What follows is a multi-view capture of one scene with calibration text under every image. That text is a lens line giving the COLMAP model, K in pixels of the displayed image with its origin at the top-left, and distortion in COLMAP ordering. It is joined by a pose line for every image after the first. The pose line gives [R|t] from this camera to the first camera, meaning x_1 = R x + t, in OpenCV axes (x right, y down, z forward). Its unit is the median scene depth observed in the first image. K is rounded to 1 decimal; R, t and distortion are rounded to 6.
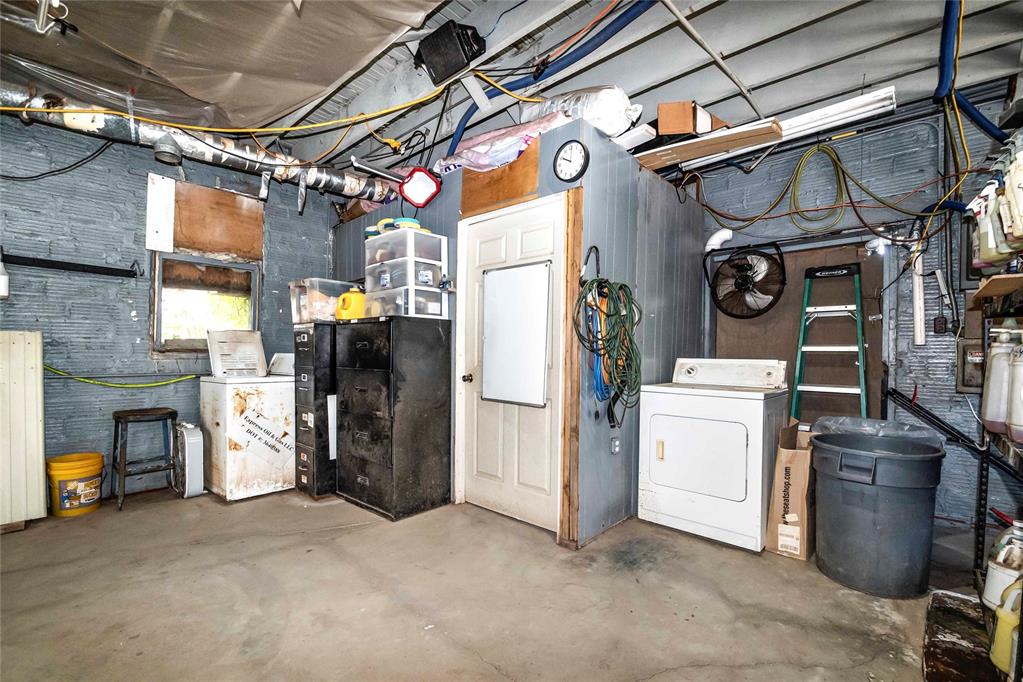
lens RADIAL K [[446.5, 0, 510.8], [0, 446.5, 359.5], [0, 0, 1]] dist [0.003480, -0.009507]
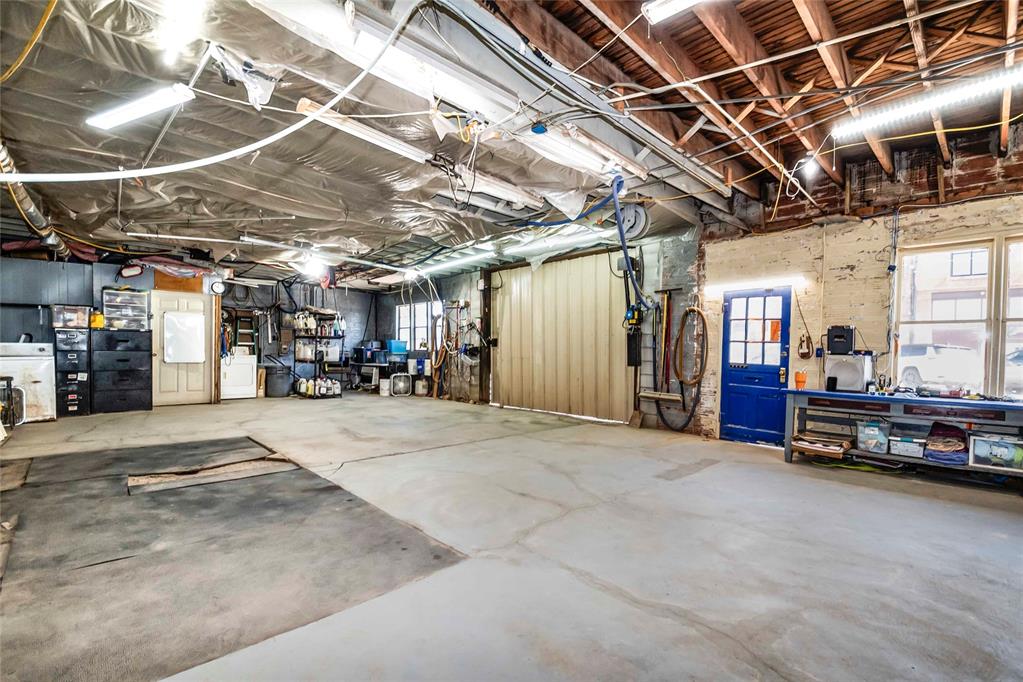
lens RADIAL K [[449.3, 0, 517.1], [0, 449.3, 357.8], [0, 0, 1]] dist [0.000311, -0.010171]
pose [[0.043927, -0.021535, 0.998803, -2.472233], [0.009532, 0.999731, 0.021136, 0.028253], [-0.998989, 0.008592, 0.044121, -1.091209]]
